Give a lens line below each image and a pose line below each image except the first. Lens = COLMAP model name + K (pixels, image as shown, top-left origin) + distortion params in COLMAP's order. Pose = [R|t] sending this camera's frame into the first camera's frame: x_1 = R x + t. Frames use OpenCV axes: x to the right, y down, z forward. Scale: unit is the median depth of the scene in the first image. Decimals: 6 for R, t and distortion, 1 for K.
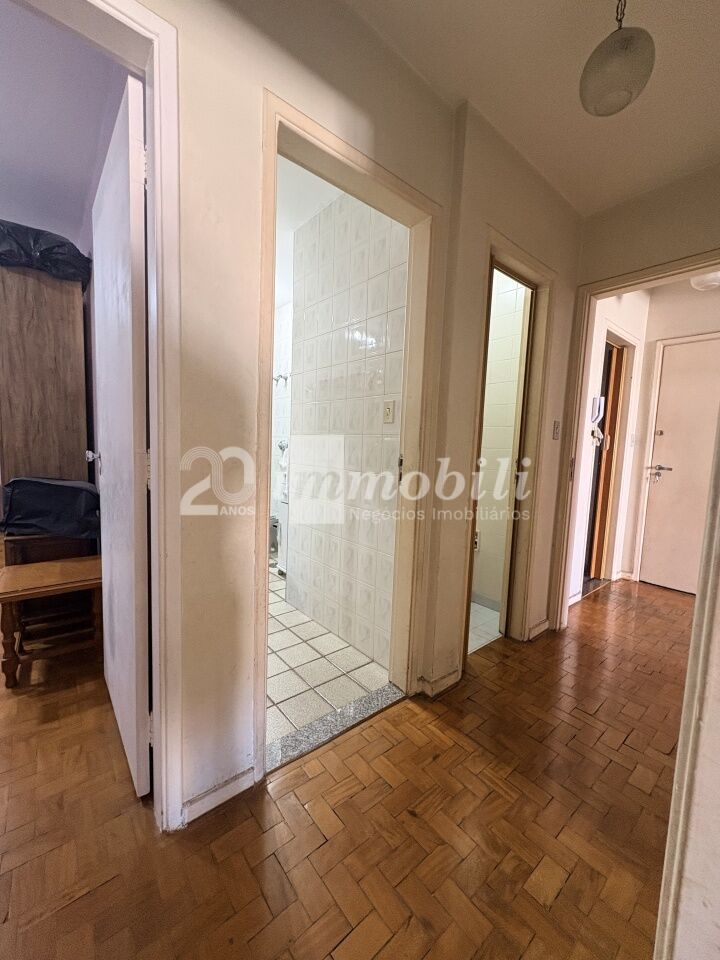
lens RADIAL K [[381.6, 0, 359.8], [0, 381.6, 478.3], [0, 0, 1]] dist [0.002234, -0.000462]
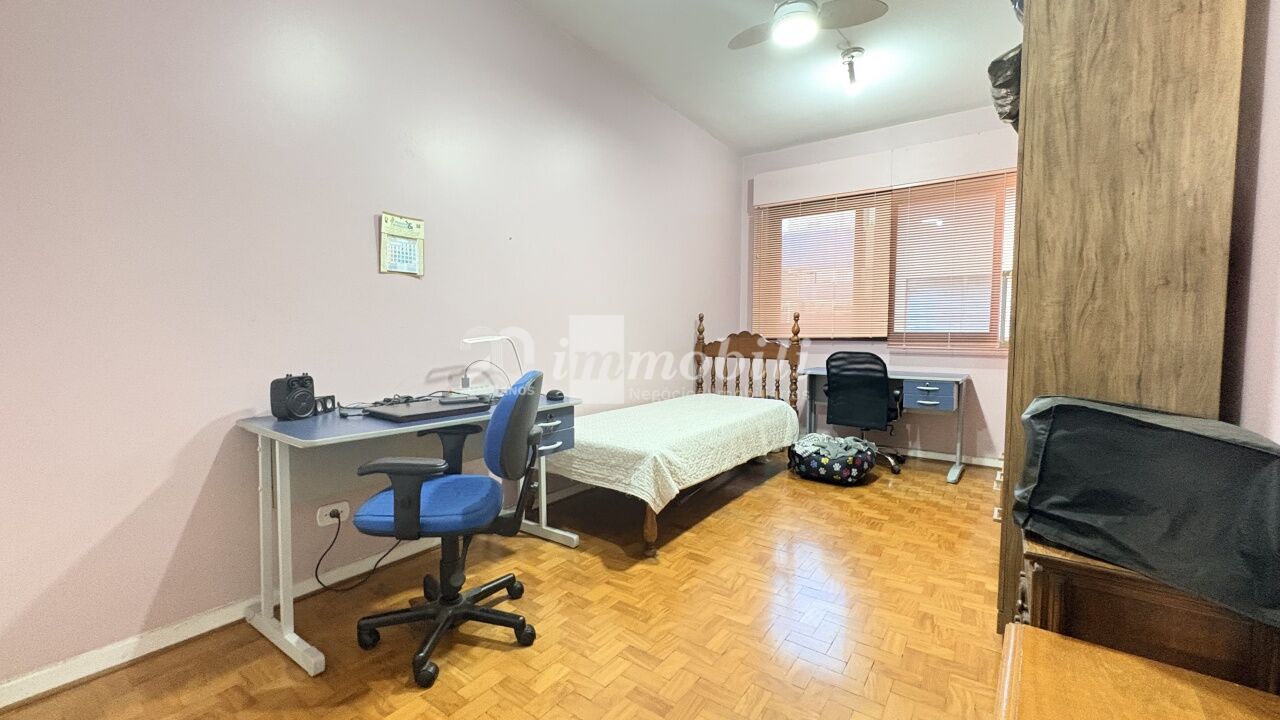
lens RADIAL K [[510.1, 0, 642.9], [0, 510.1, 364.2], [0, 0, 1]] dist [0.002115, -0.000133]
pose [[0.255187, 0.021863, -0.966645, -0.412749], [-0.085771, 0.996315, -0.000109, -0.000166], [0.963080, 0.082937, 0.256121, 0.366670]]
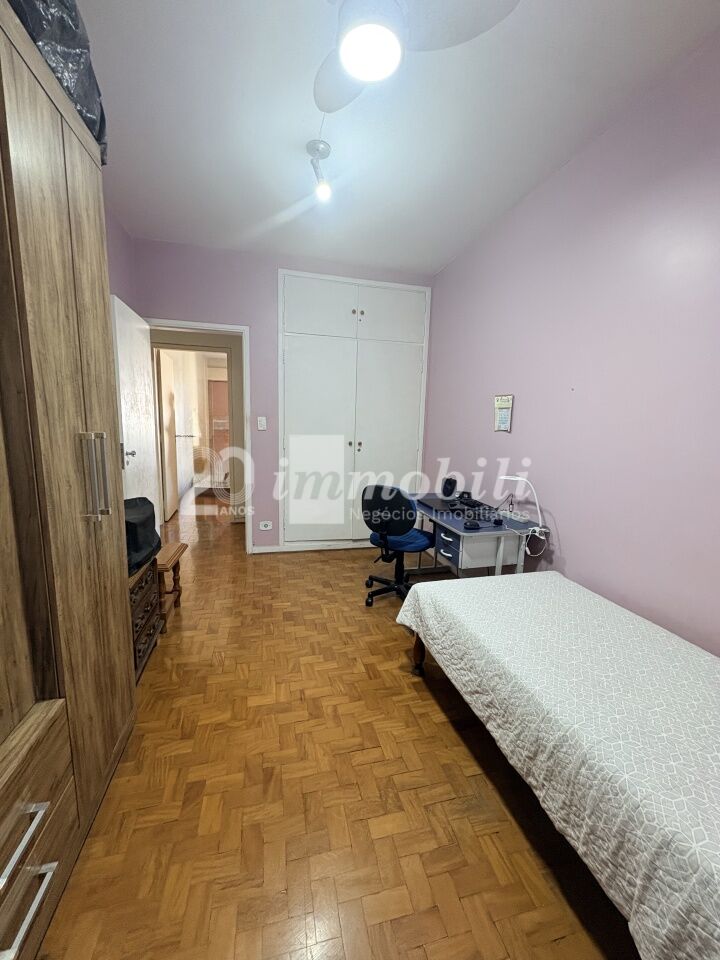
lens RADIAL K [[381.6, 0, 359.3], [0, 381.6, 478.1], [0, 0, 1]] dist [0.002234, -0.000462]
pose [[-0.897622, -0.128263, 0.421691, -1.471943], [-0.023304, 0.969195, 0.245189, -0.242700], [-0.440150, 0.210260, -0.872960, 1.308747]]
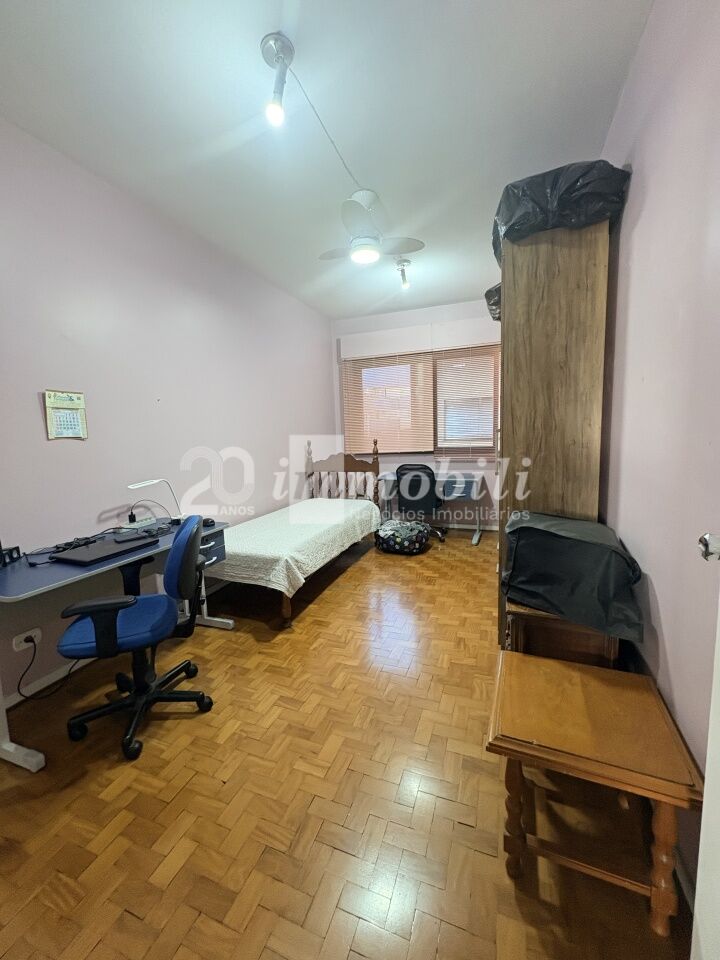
lens RADIAL K [[381.6, 0, 361.0], [0, 381.6, 481.5], [0, 0, 1]] dist [0.002234, -0.000462]
pose [[0.491207, 0.055303, -0.869286, -0.358913], [-0.030387, 0.998463, 0.046350, -0.084483], [0.870513, 0.003648, 0.492132, 0.321810]]
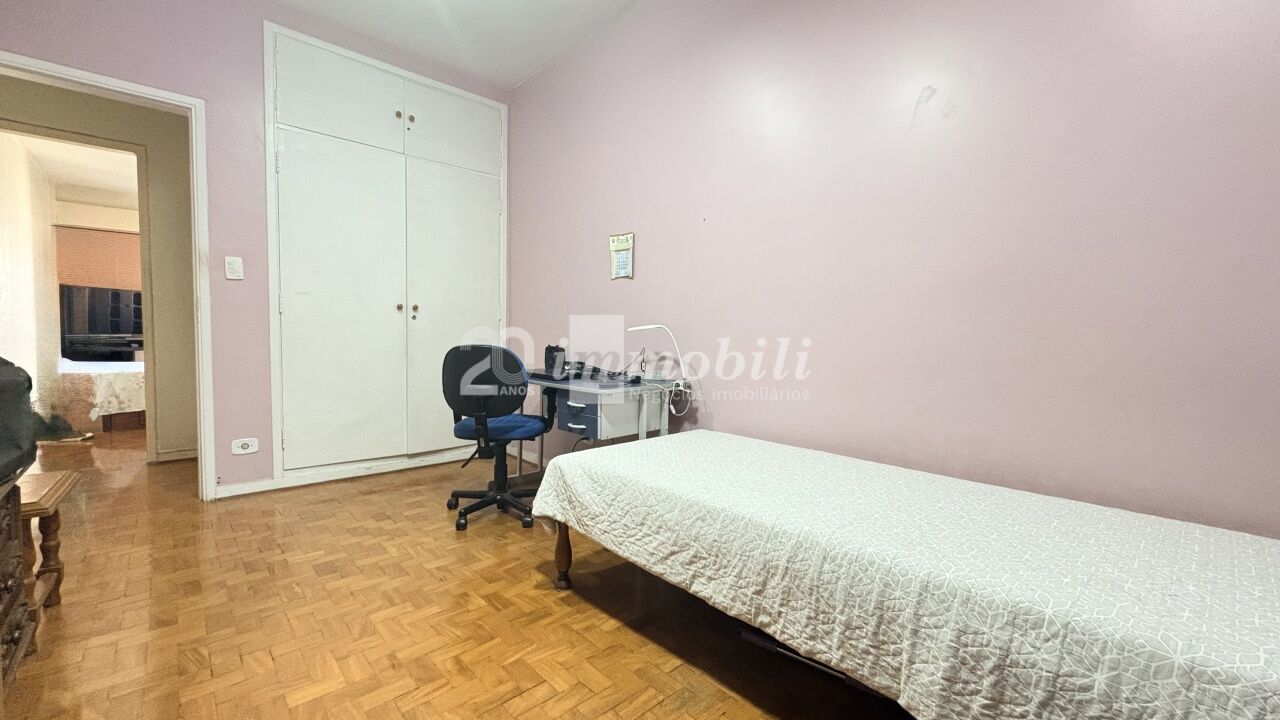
lens RADIAL K [[510.1, 0, 636.9], [0, 510.1, 359.8], [0, 0, 1]] dist [0.002115, -0.000133]
pose [[-0.997014, -0.056974, -0.052121, -1.348614], [-0.063896, 0.987721, 0.142562, -0.102636], [0.043359, 0.145466, -0.988413, 1.348053]]
